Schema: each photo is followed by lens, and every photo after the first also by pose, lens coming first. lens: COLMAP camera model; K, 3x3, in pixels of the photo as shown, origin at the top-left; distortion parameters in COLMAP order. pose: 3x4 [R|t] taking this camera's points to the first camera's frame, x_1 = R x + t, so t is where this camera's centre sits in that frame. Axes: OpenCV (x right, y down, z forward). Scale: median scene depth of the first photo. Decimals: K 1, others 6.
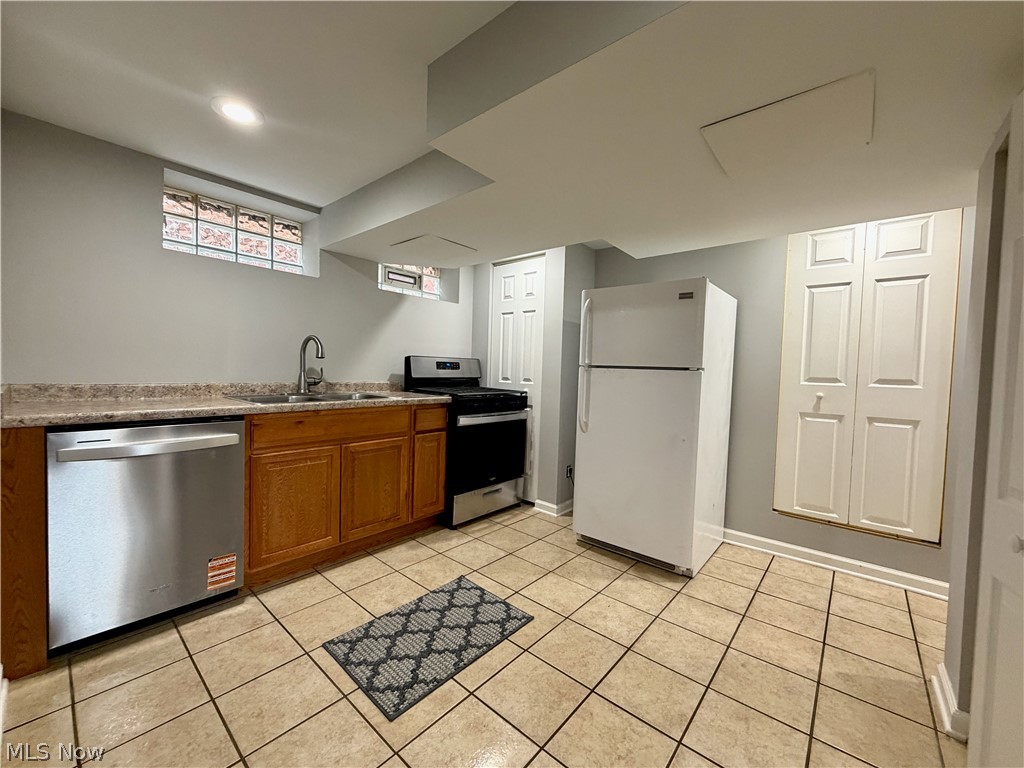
lens RADIAL K [[406.6, 0, 512.0], [0, 406.6, 384.0], [0, 0, 1]] dist [0.000547, 0.000250]
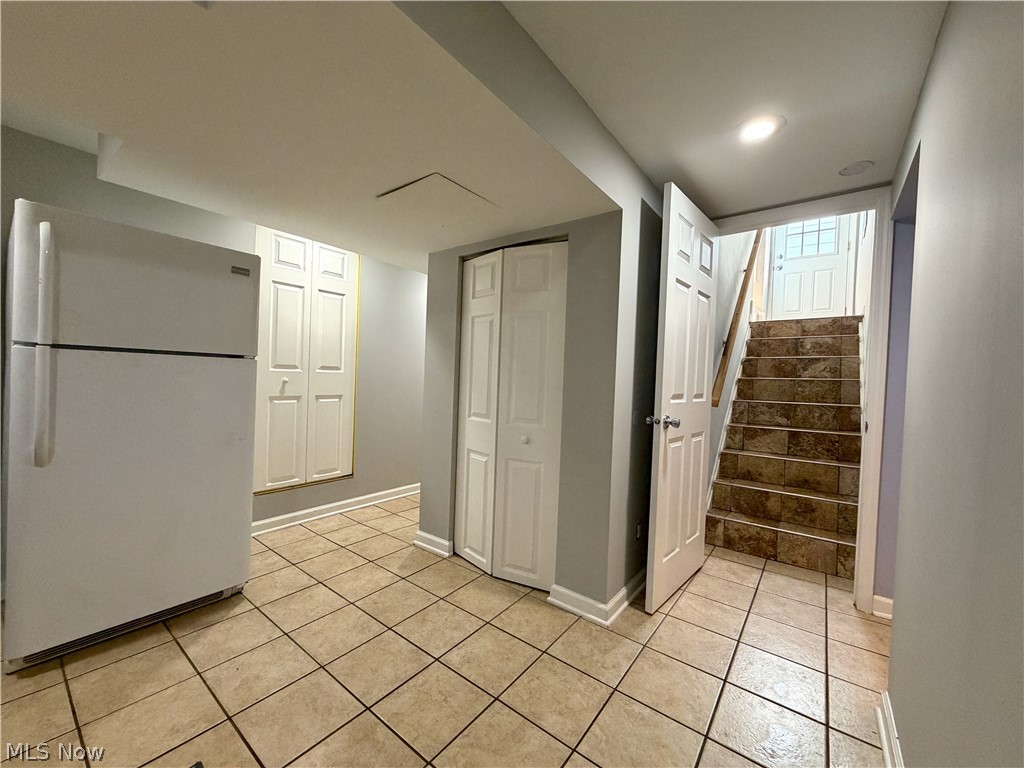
lens RADIAL K [[406.6, 0, 512.0], [0, 406.6, 384.0], [0, 0, 1]] dist [0.000547, 0.000250]
pose [[-0.053224, -0.052139, 0.997221, -0.466035], [-0.007114, 0.998630, 0.051833, -0.027783], [-0.998557, -0.004336, -0.053522, 0.471619]]
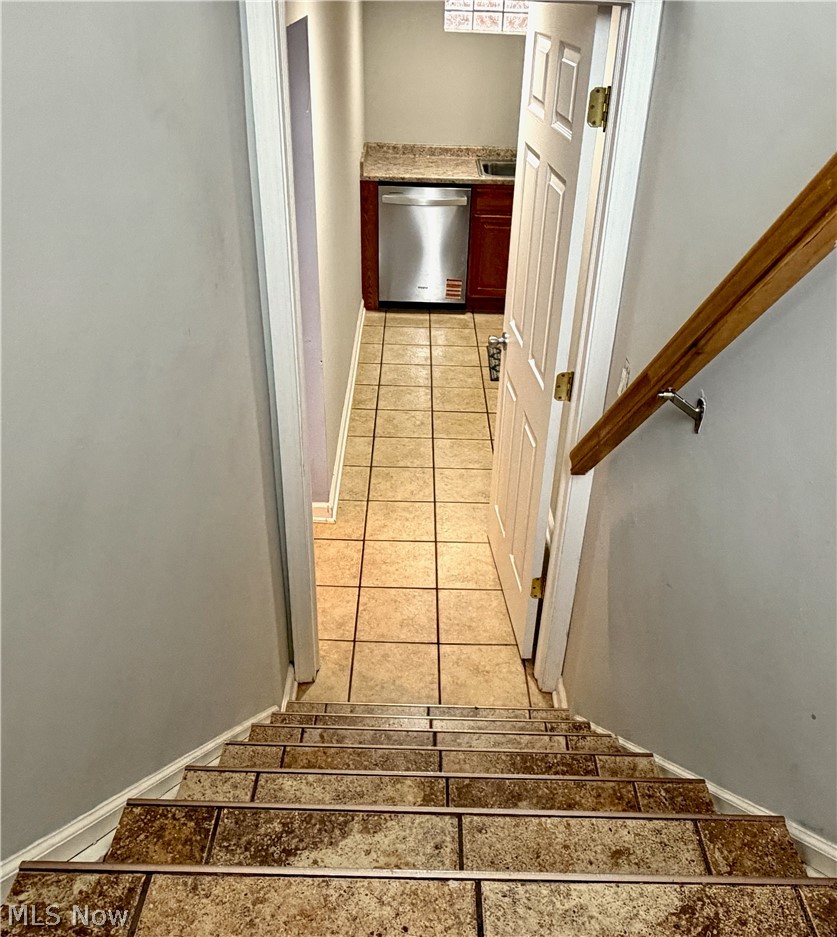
lens RADIAL K [[821.8, 0, 418.5], [0, 821.8, 468.5], [0, 0, 1]] dist [-0.051182, -0.001618]
pose [[0.655089, 0.385542, -0.649781, 1.331948], [-0.025778, 0.870913, 0.490760, -0.418820], [0.755112, -0.304742, 0.580464, -0.993752]]
